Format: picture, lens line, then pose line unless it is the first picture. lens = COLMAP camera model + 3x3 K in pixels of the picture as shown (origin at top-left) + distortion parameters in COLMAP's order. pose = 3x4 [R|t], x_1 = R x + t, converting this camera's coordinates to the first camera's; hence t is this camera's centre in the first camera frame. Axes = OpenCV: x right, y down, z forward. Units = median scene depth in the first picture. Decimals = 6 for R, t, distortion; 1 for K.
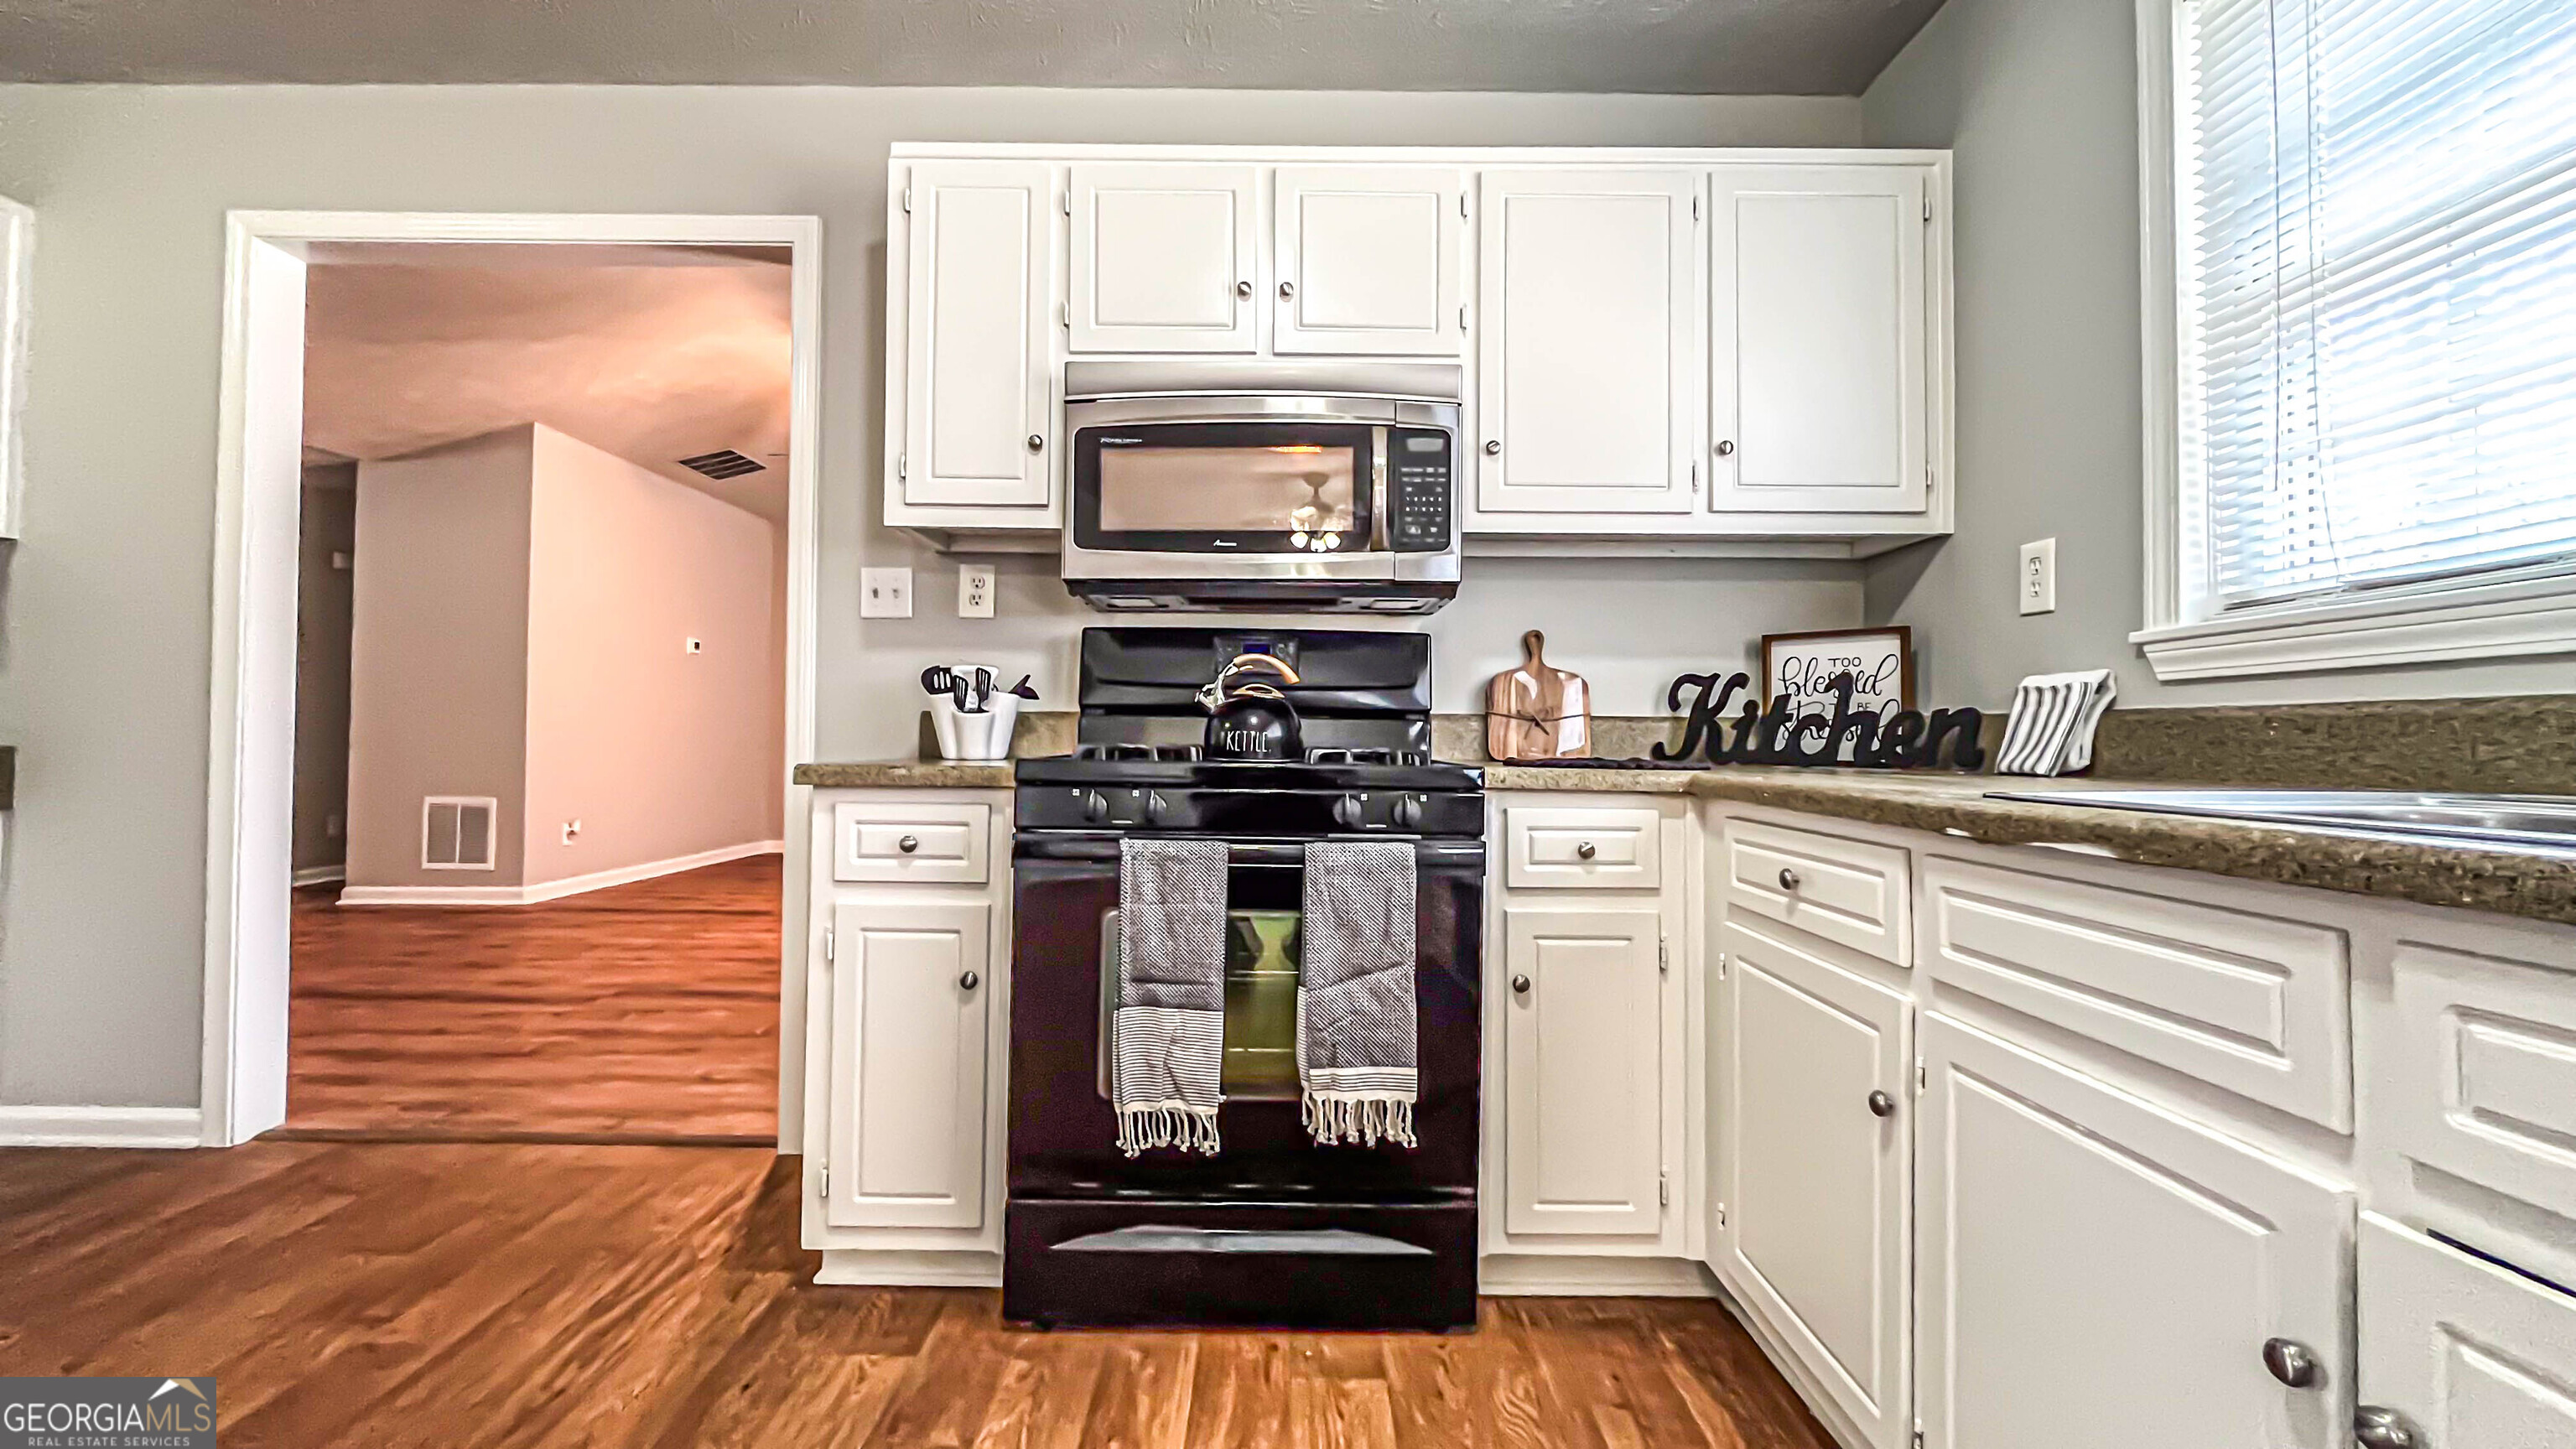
lens RADIAL K [[1045.4, 0, 1283.0], [0, 1045.4, 717.2], [0, 0, 1]] dist [-0.002412, -0.000335]
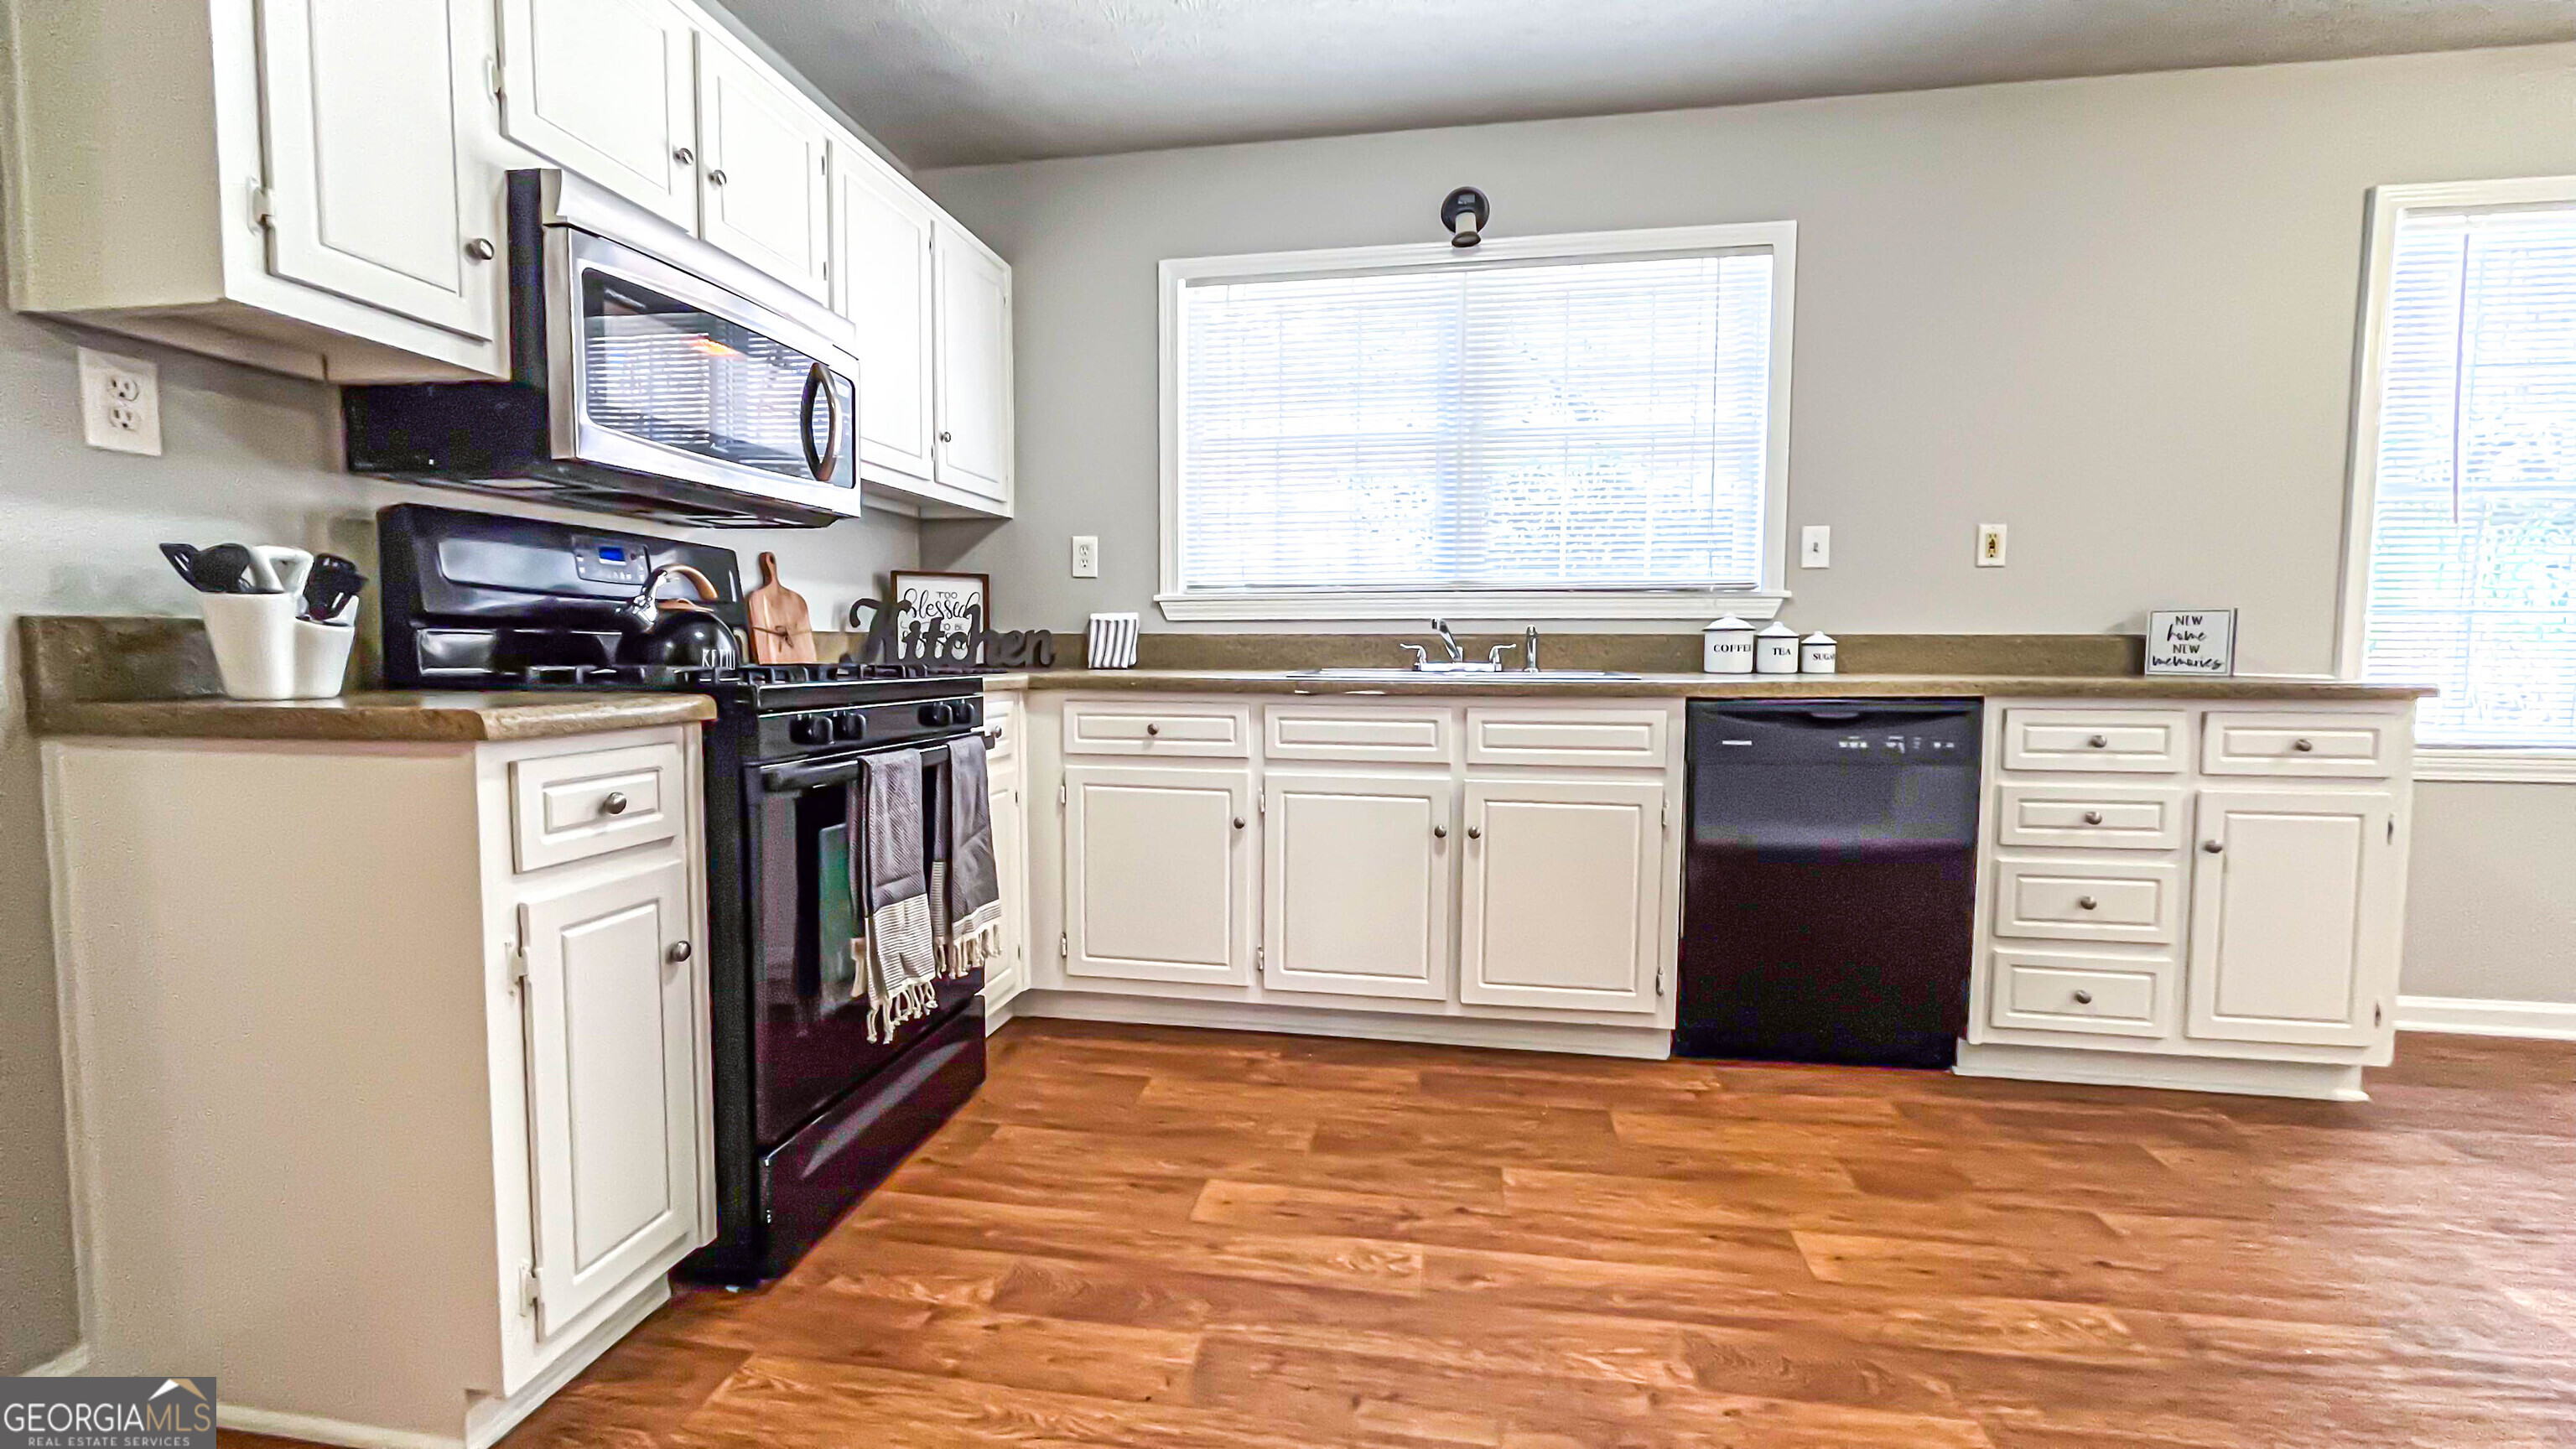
lens RADIAL K [[1045.4, 0, 1283.4], [0, 1045.4, 714.6], [0, 0, 1]] dist [-0.002412, -0.000335]
pose [[0.165459, -0.073514, 0.983473, -0.883994], [-0.021796, 0.996702, 0.078170, -0.012307], [-0.985976, -0.034369, 0.163311, 0.333082]]
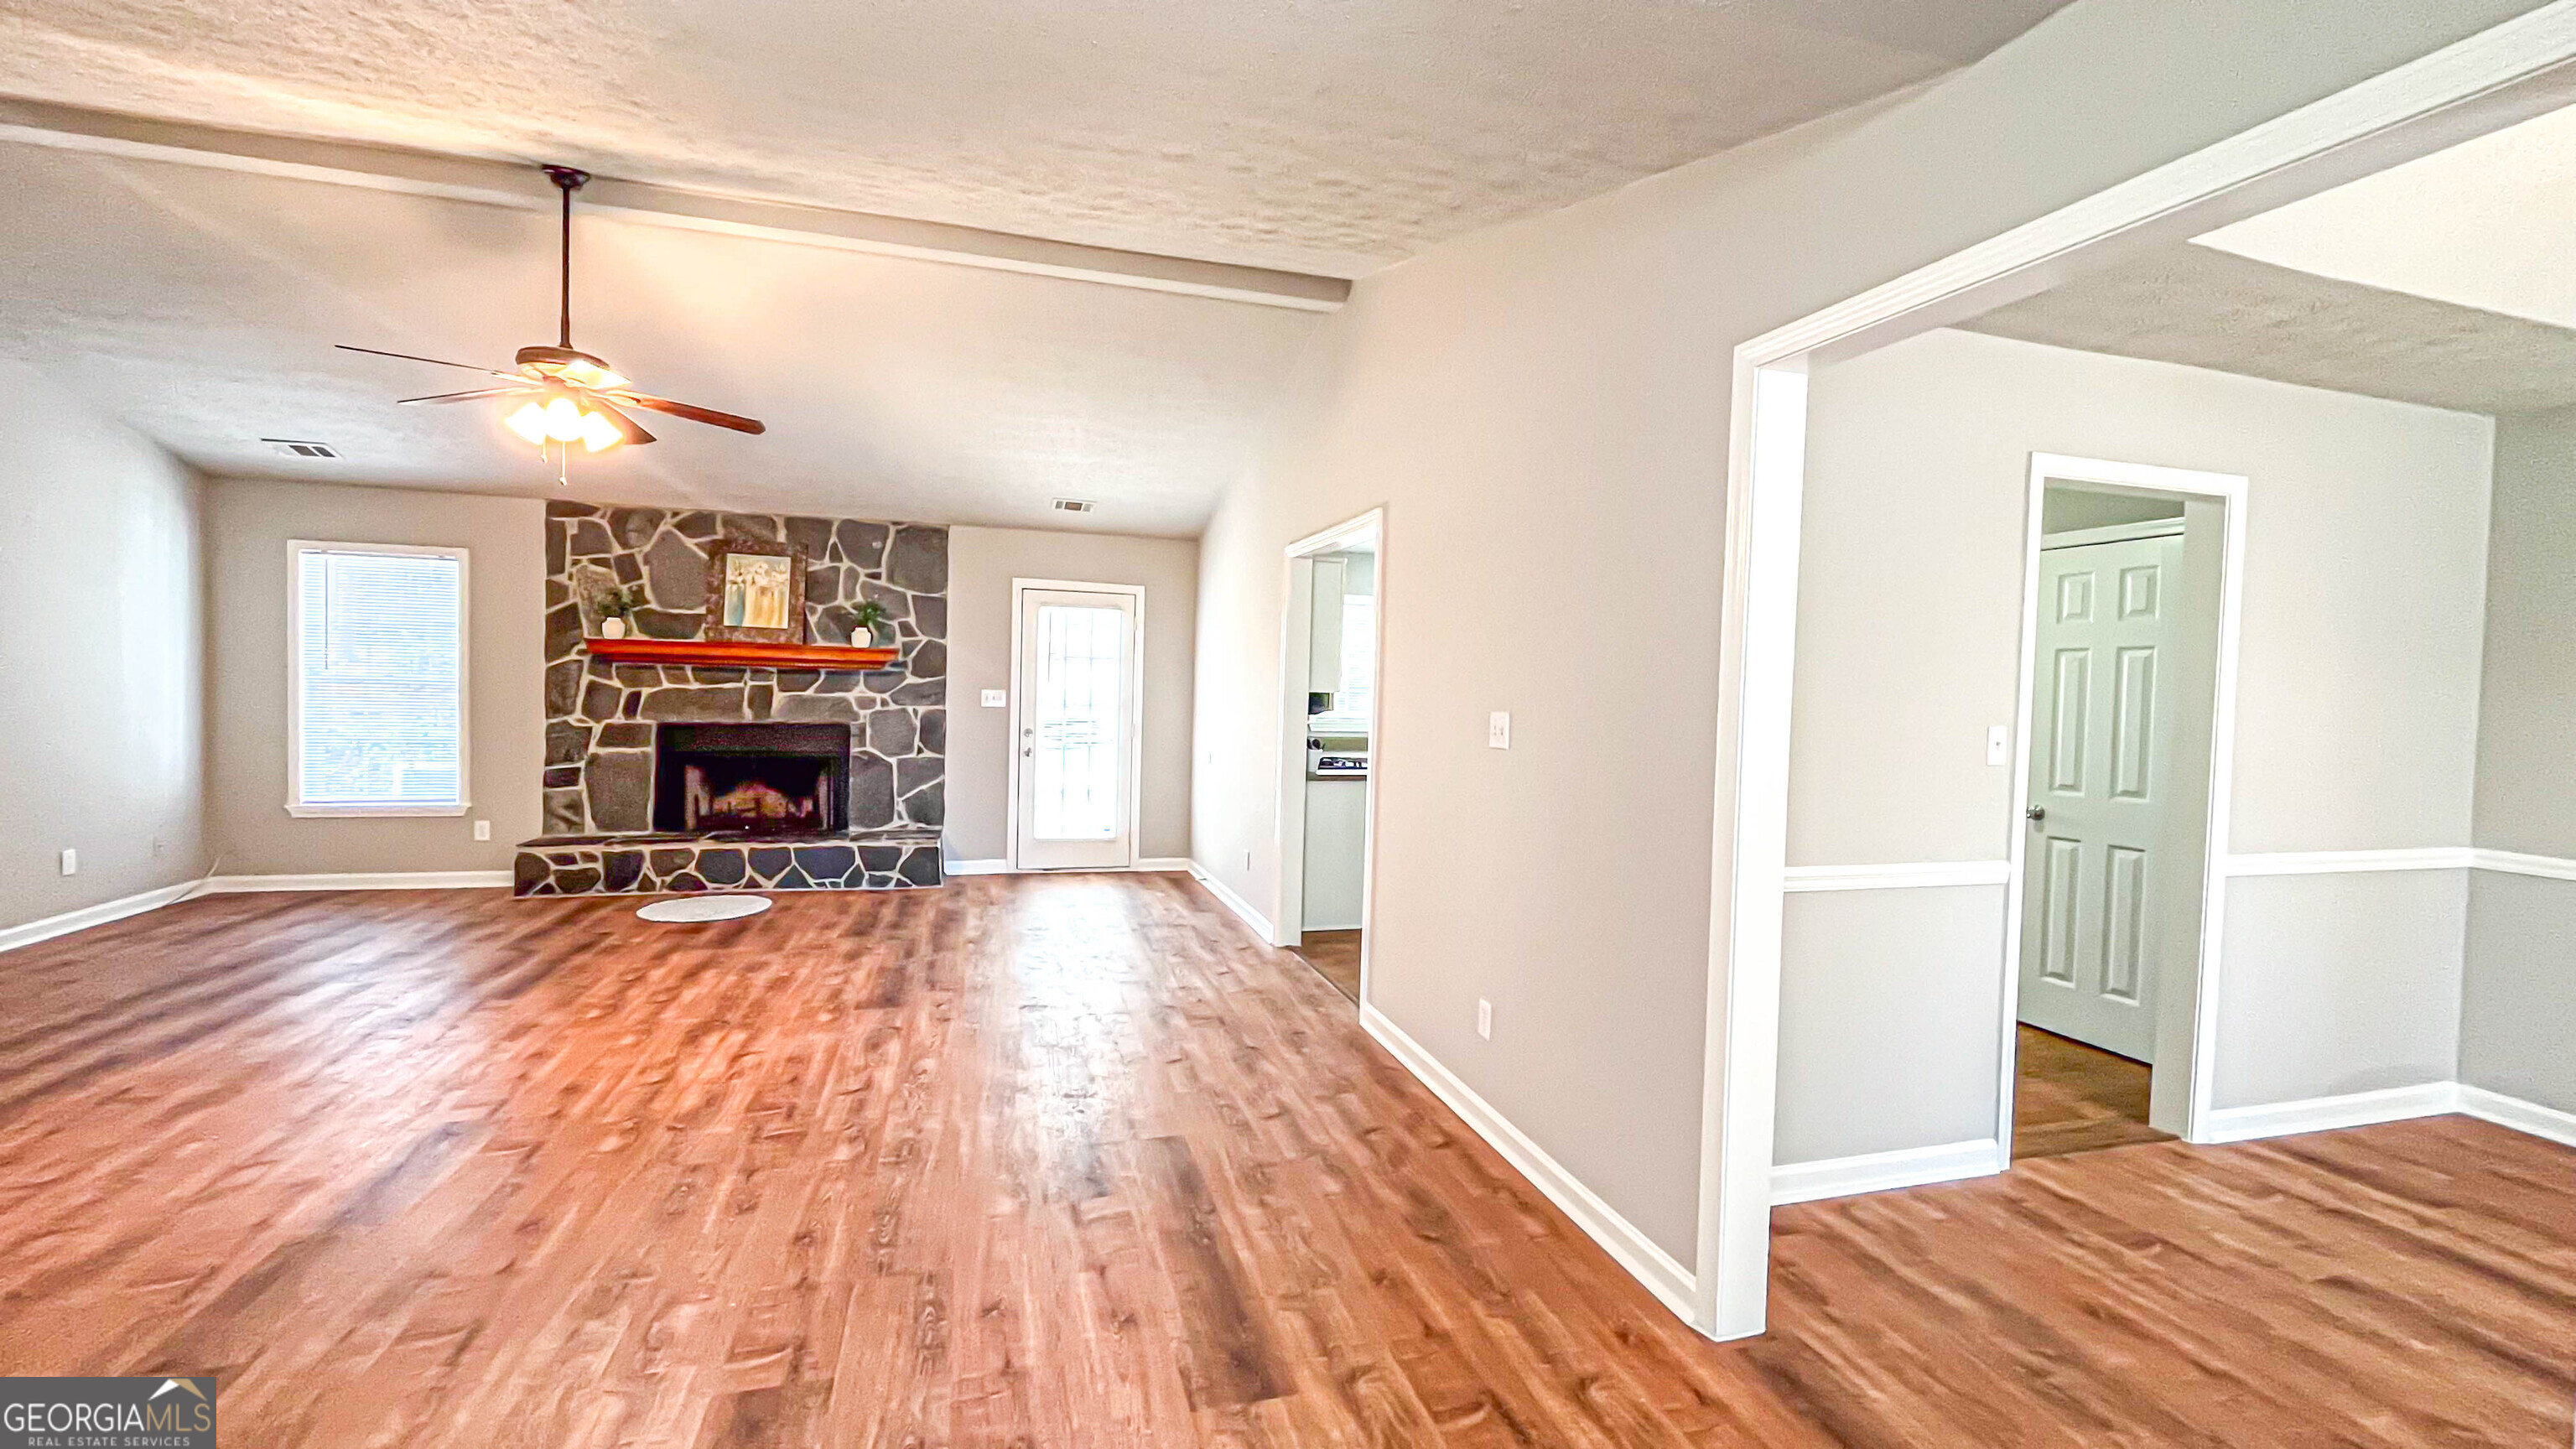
lens RADIAL K [[1045.4, 0, 1282.8], [0, 1045.4, 713.8], [0, 0, 1]] dist [-0.002412, -0.000335]
pose [[-0.281518, -0.044053, 0.958544, -3.166665], [-0.048906, 0.998306, 0.031517, -0.211364], [-0.958309, -0.038006, -0.283195, 2.010548]]
